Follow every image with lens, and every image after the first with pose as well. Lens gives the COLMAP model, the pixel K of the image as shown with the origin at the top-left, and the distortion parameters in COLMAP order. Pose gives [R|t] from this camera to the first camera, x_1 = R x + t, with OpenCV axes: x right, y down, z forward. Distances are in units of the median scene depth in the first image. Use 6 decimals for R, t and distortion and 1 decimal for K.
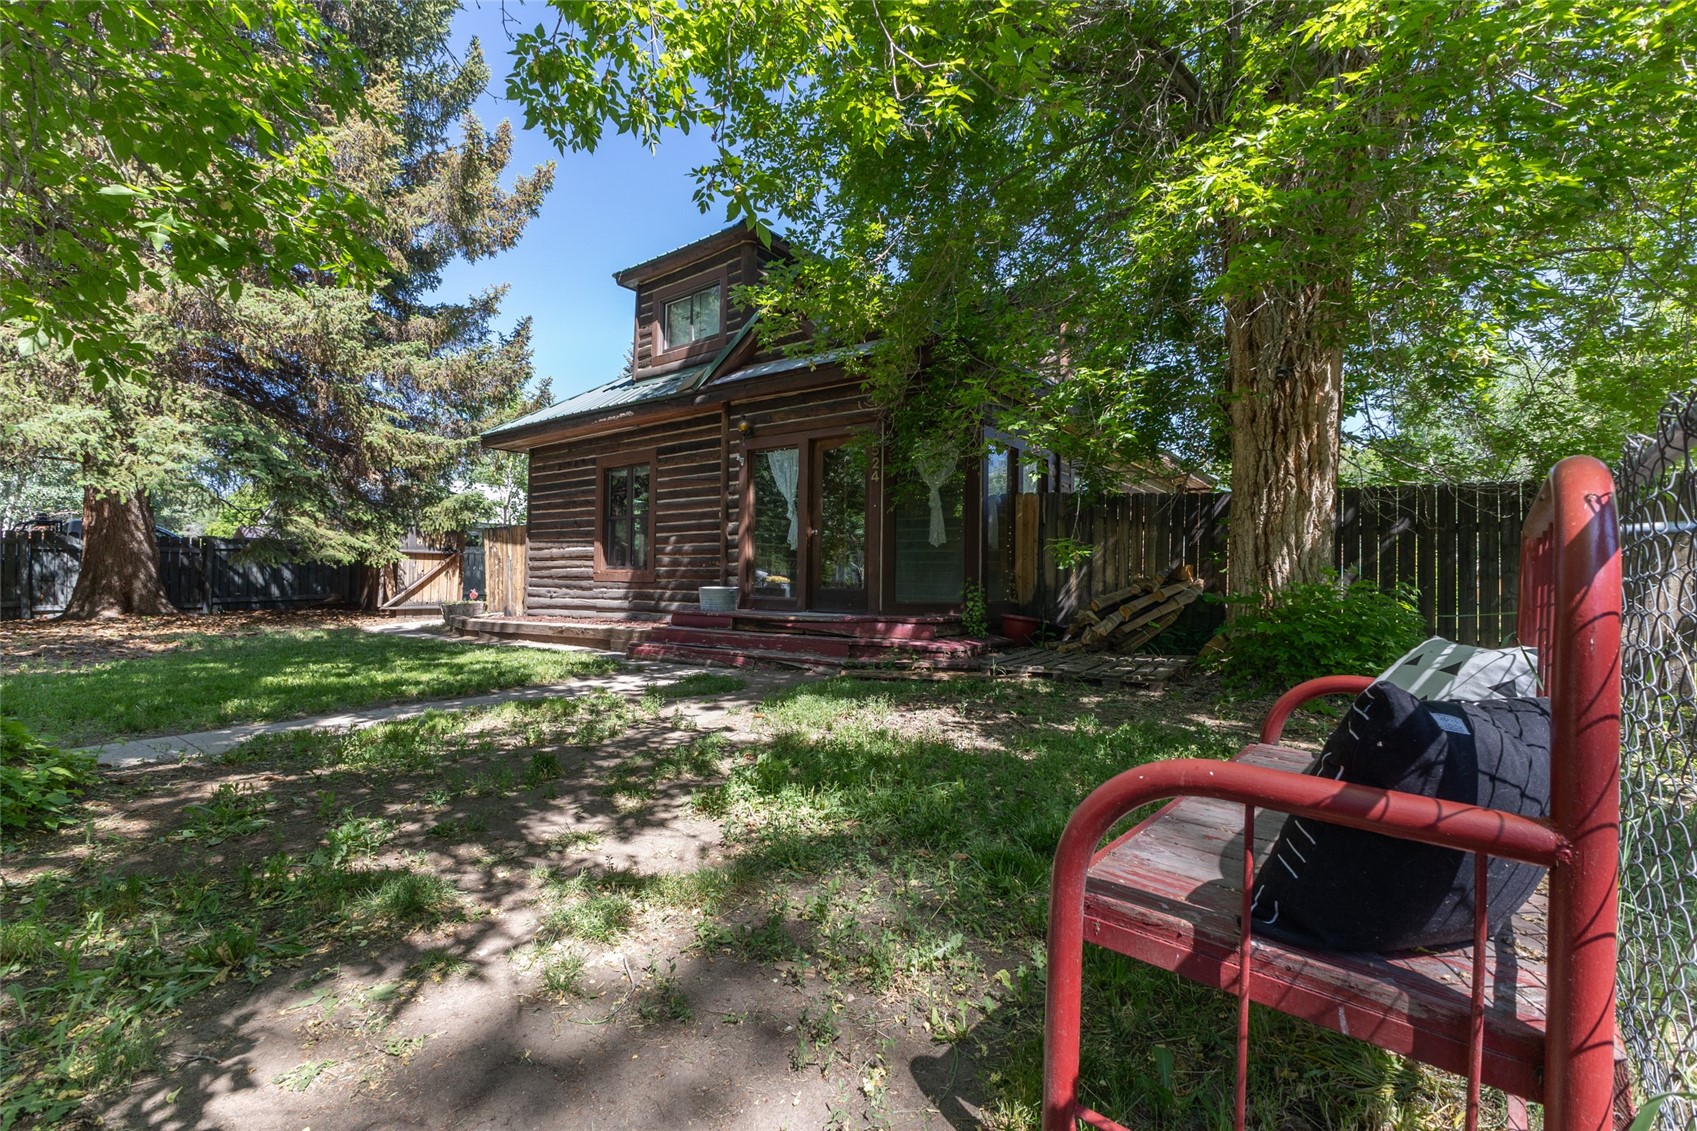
lens RADIAL K [[697.1, 0, 848.5], [0, 697.1, 565.5], [0, 0, 1]] dist [0.005884, -0.000121]
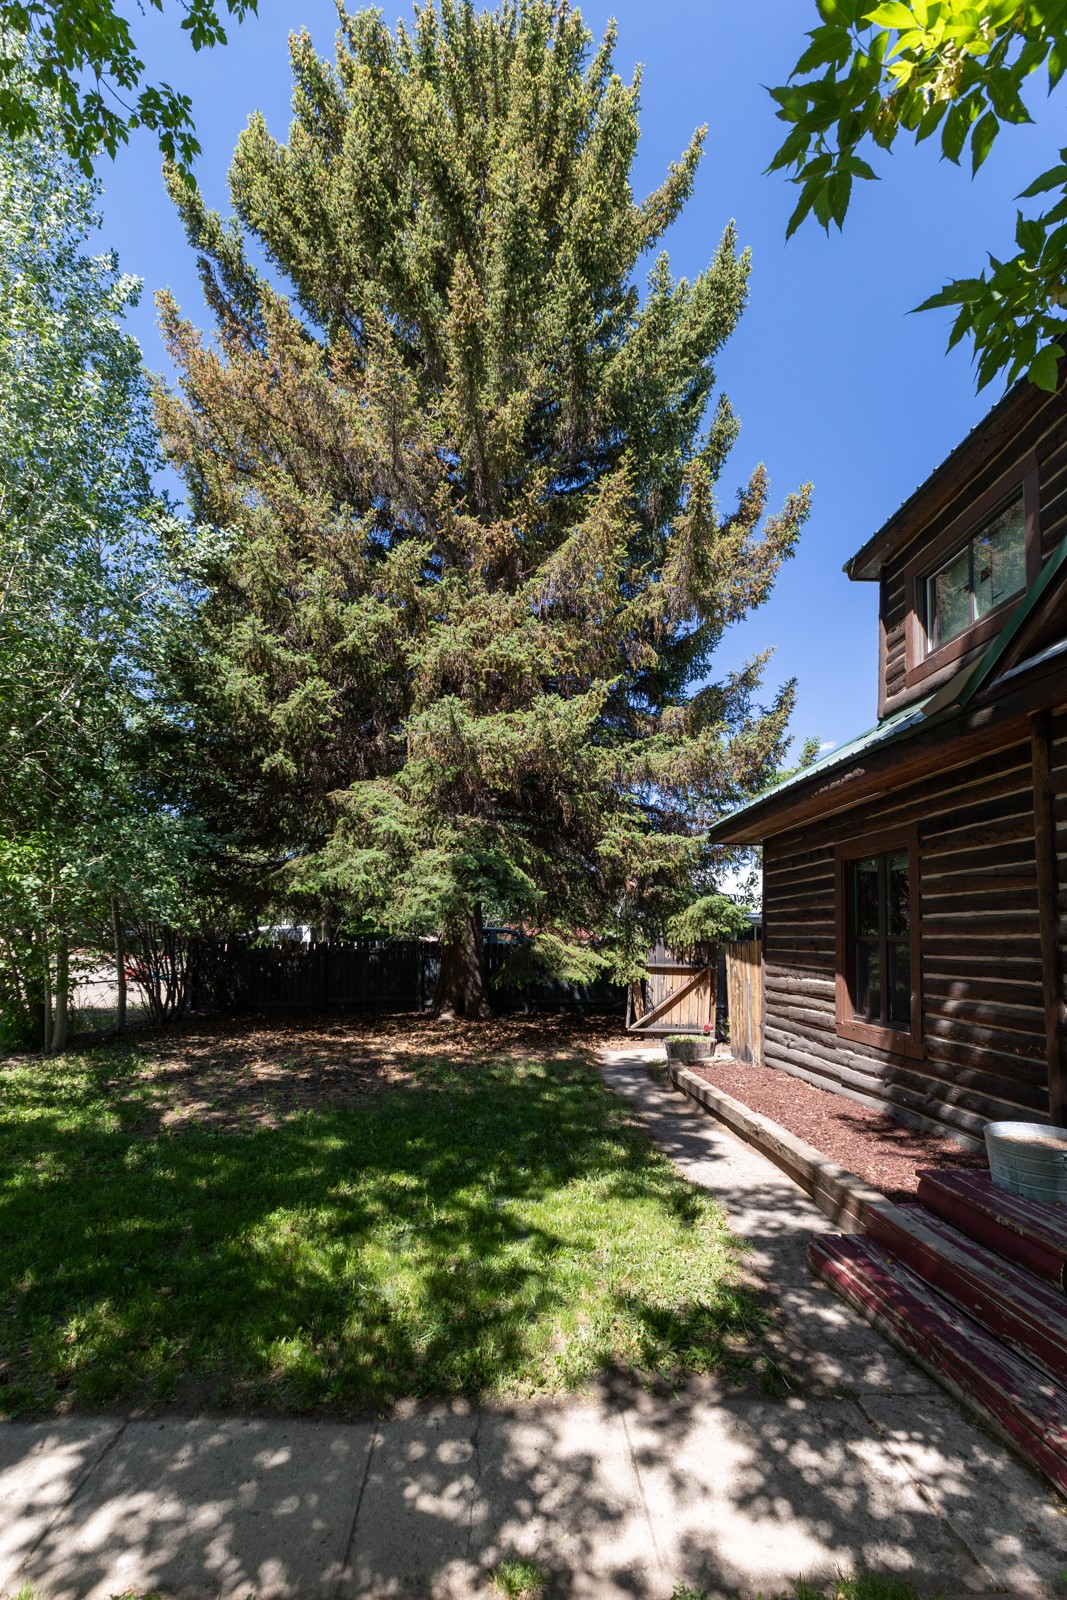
lens RADIAL K [[707.1, 0, 536.4], [0, 707.1, 864.4], [0, 0, 1]] dist [0.000121, -0.004187]
pose [[0.637643, -0.074376, -0.766733, -0.028973], [-0.008441, 0.994594, -0.103499, -0.064813], [0.770286, 0.072468, 0.633567, 0.356449]]
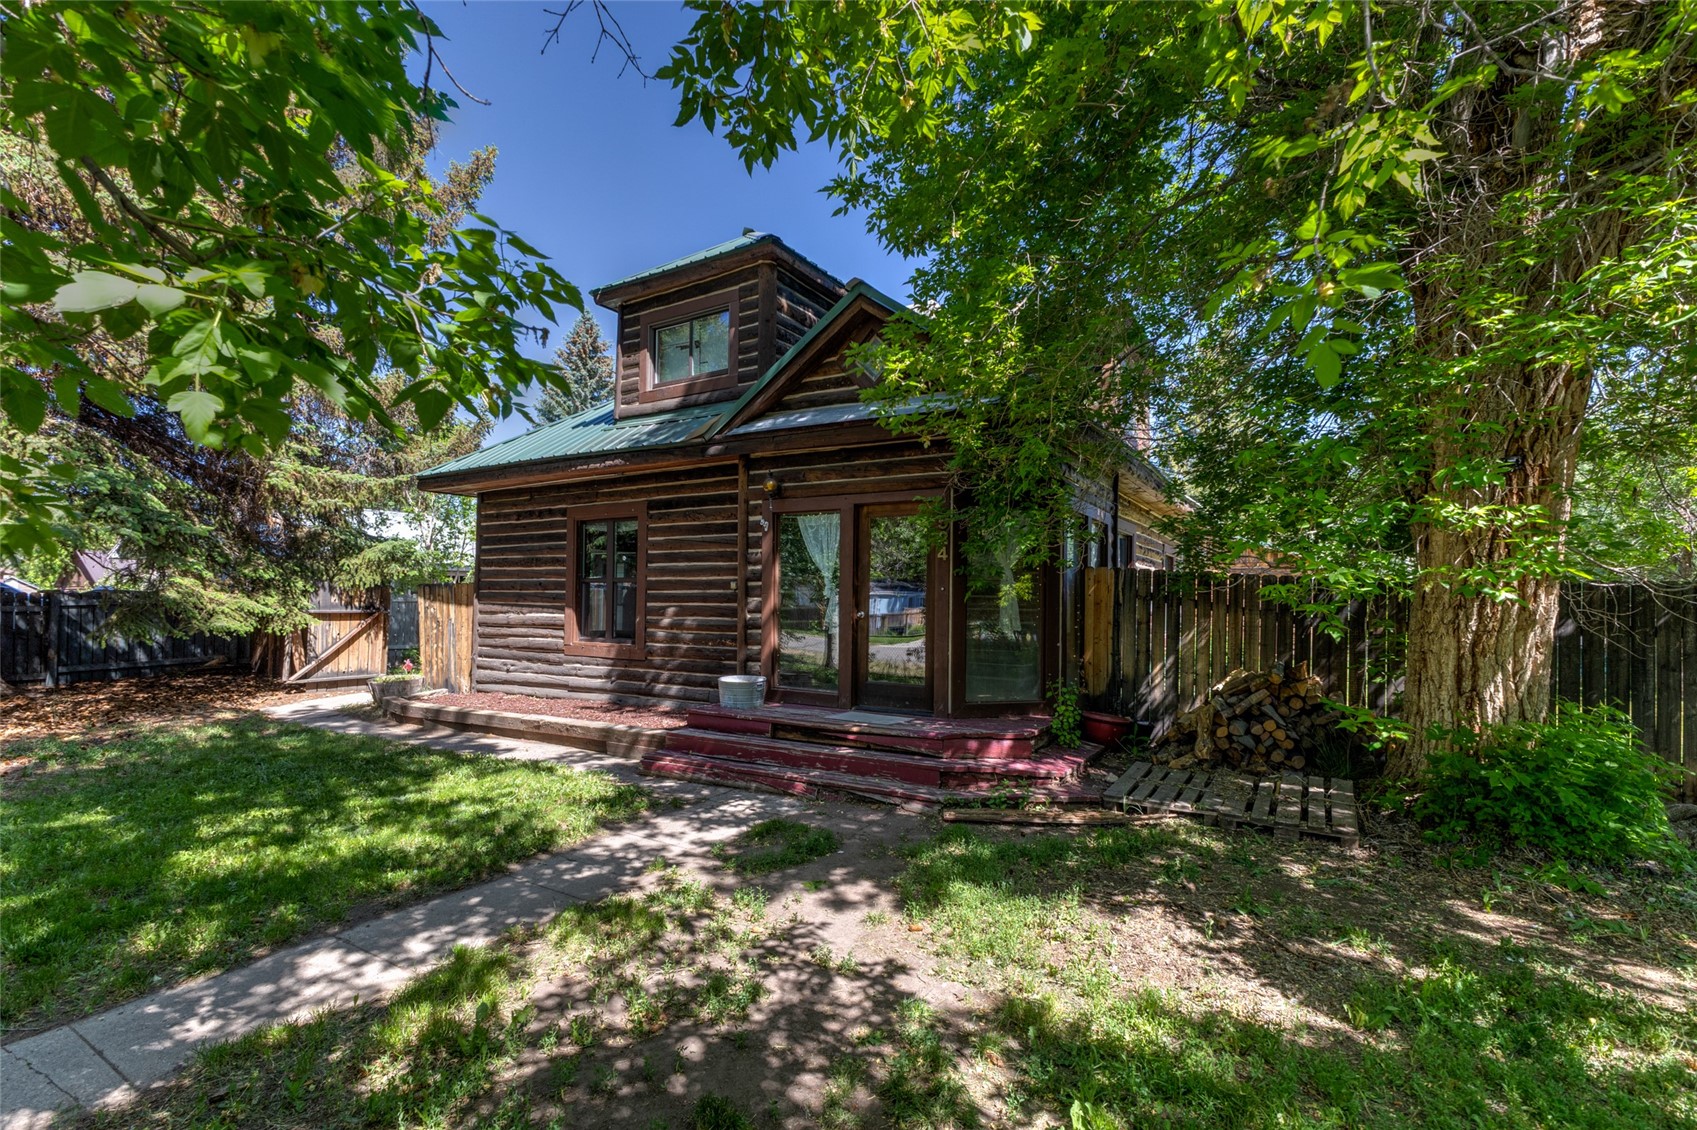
lens RADIAL K [[725.7, 0, 852.1], [0, 725.7, 596.2], [0, 0, 1]] dist [0.011053, -0.000158]
pose [[0.994865, -0.001742, 0.101196, -0.107019], [0.000580, 0.999934, 0.011503, -0.057703], [-0.101209, -0.011385, 0.994800, 0.089726]]
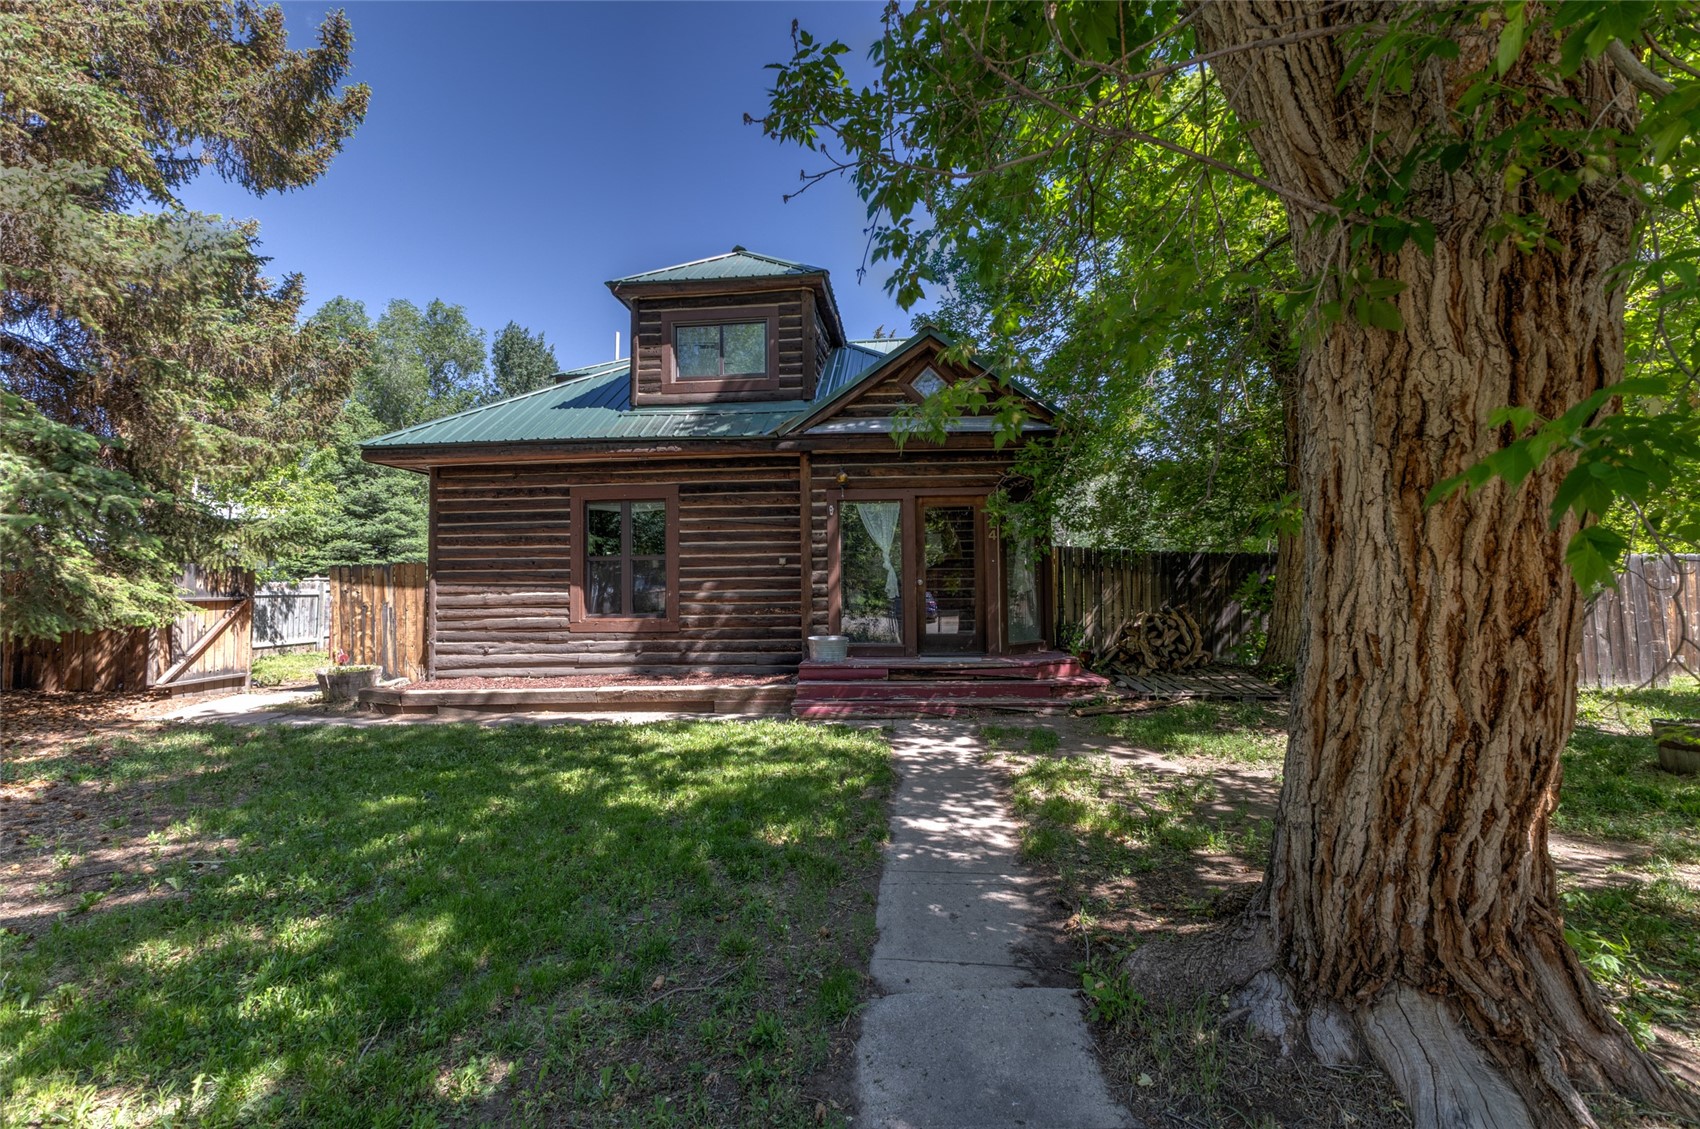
lens RADIAL K [[698.3, 0, 850.0], [0, 698.3, 564.5], [0, 0, 1]] dist [0.005884, -0.000121]
pose [[0.858732, -0.008063, 0.512361, -0.503527], [0.012805, 0.999902, -0.005726, -0.050565], [-0.512265, 0.011478, 0.858751, 0.089266]]
